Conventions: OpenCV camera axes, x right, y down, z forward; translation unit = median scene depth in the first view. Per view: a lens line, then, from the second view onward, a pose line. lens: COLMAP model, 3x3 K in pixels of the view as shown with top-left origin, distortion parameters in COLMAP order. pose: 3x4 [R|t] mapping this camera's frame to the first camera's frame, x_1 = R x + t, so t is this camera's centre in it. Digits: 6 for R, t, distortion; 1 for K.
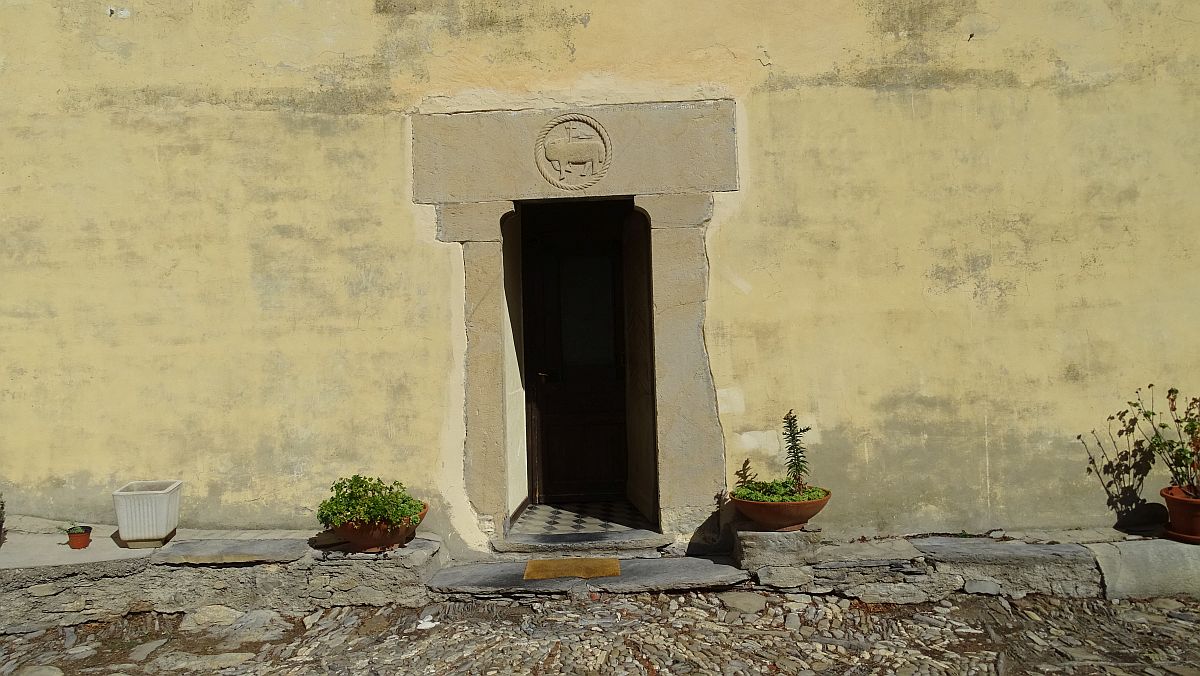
lens RADIAL K [[861.7, 0, 599.7], [0, 861.7, 334.5], [0, 0, 1]] dist [0.006252, -0.000976]
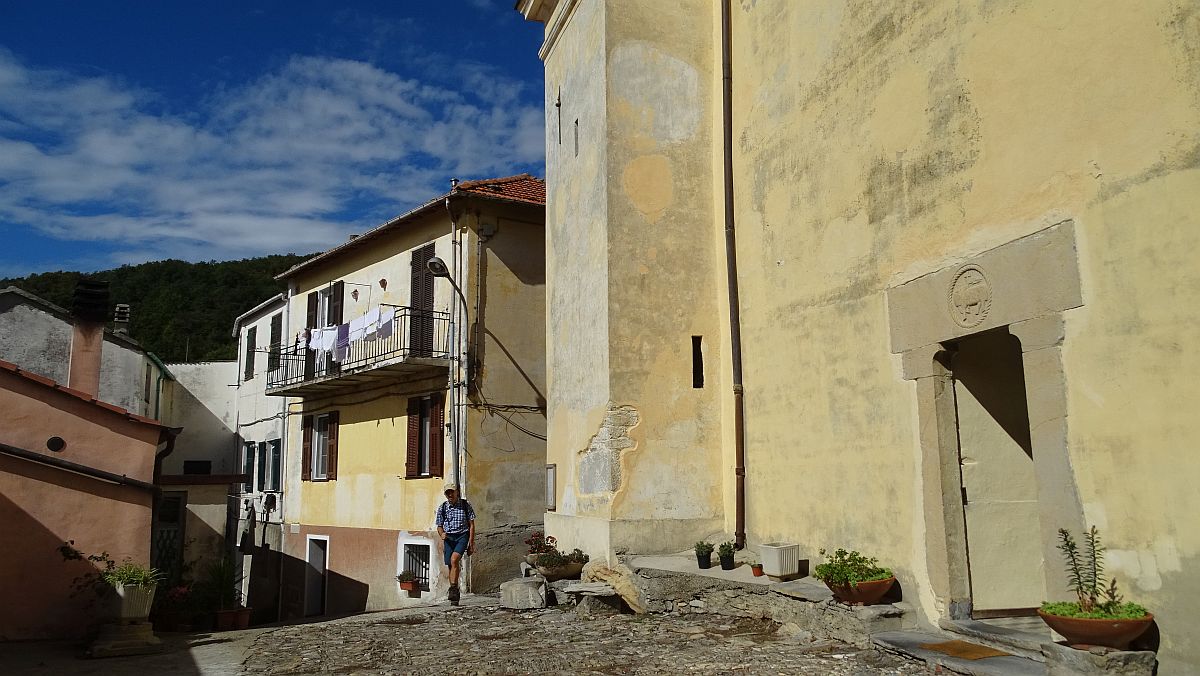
lens RADIAL K [[861.7, 0, 598.7], [0, 861.7, 340.0], [0, 0, 1]] dist [0.006252, -0.000976]
pose [[0.297208, -0.129447, -0.945997, 0.944184], [0.015738, 0.991297, -0.130701, -0.002985], [0.954683, 0.023957, 0.296658, 0.154398]]
